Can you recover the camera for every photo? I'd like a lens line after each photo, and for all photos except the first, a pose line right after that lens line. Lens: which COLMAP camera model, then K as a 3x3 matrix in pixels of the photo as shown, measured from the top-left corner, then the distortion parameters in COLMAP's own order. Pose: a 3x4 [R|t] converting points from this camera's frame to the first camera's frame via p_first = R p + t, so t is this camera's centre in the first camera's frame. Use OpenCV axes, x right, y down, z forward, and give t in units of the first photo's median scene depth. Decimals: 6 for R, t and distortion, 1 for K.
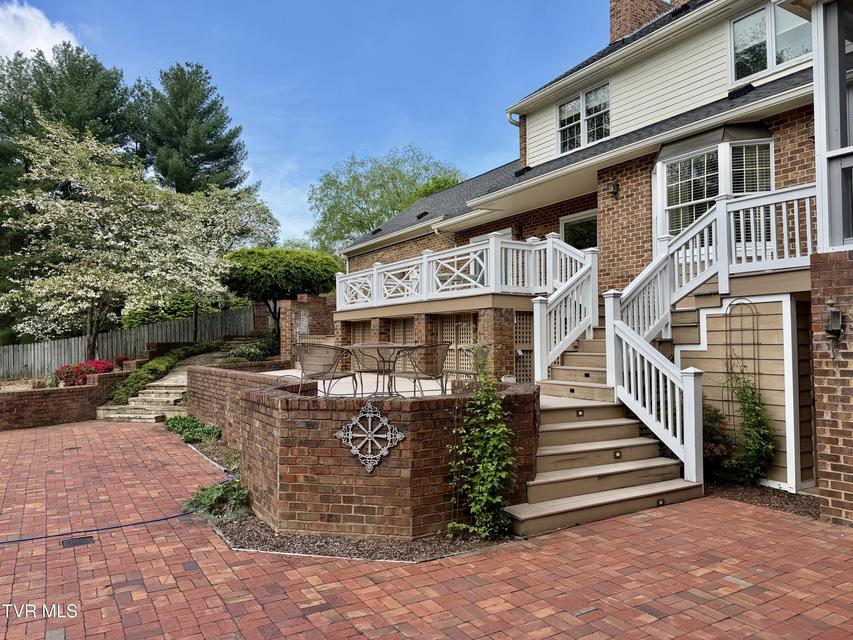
lens RADIAL K [[598.2, 0, 429.0], [0, 598.2, 317.9], [0, 0, 1]] dist [0.098458, -0.139000]
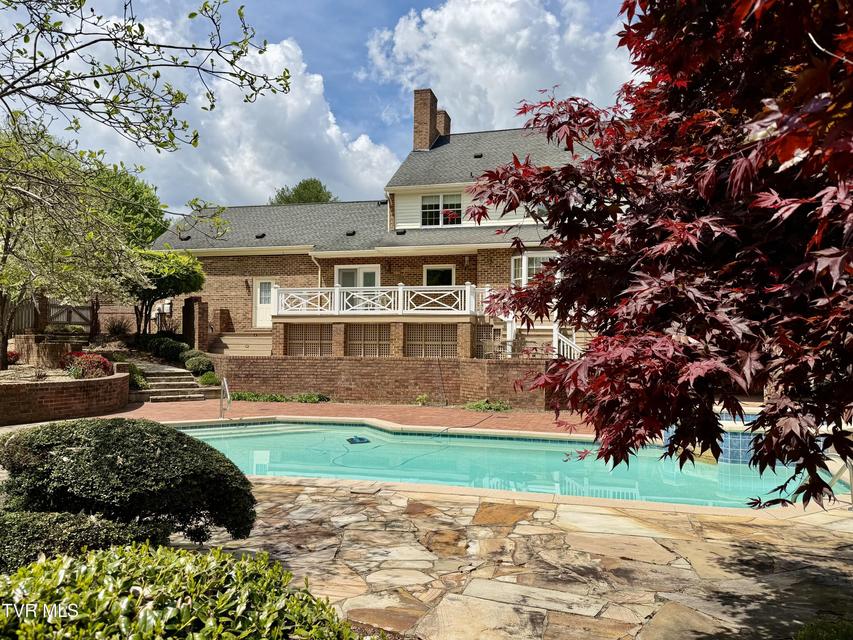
lens RADIAL K [[635.3, 0, 426.5], [0, 635.3, 320.0], [0, 0, 1]] dist [0.099069, -0.119587]
pose [[0.710776, 0.034319, 0.702581, -1.018051], [-0.036167, 0.999271, -0.012222, 0.004070], [-0.702488, -0.016723, 0.711499, -0.246373]]
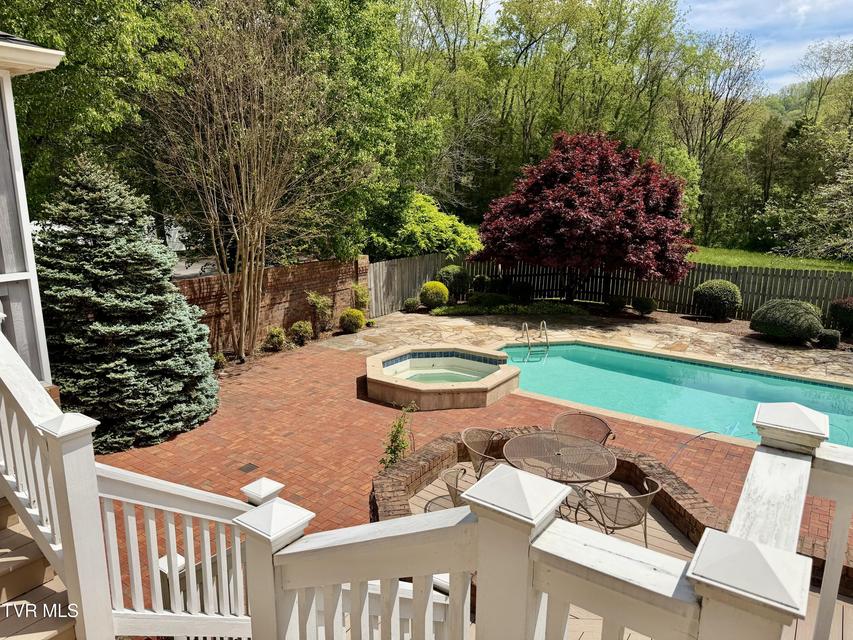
lens RADIAL K [[595.8, 0, 425.1], [0, 595.8, 321.8], [0, 0, 1]] dist [0.121152, -0.216208]
pose [[-0.907807, 0.089762, -0.409671, 0.212486], [0.007017, 0.979941, 0.199165, -0.148782], [0.419331, 0.177928, -0.890227, 0.825402]]
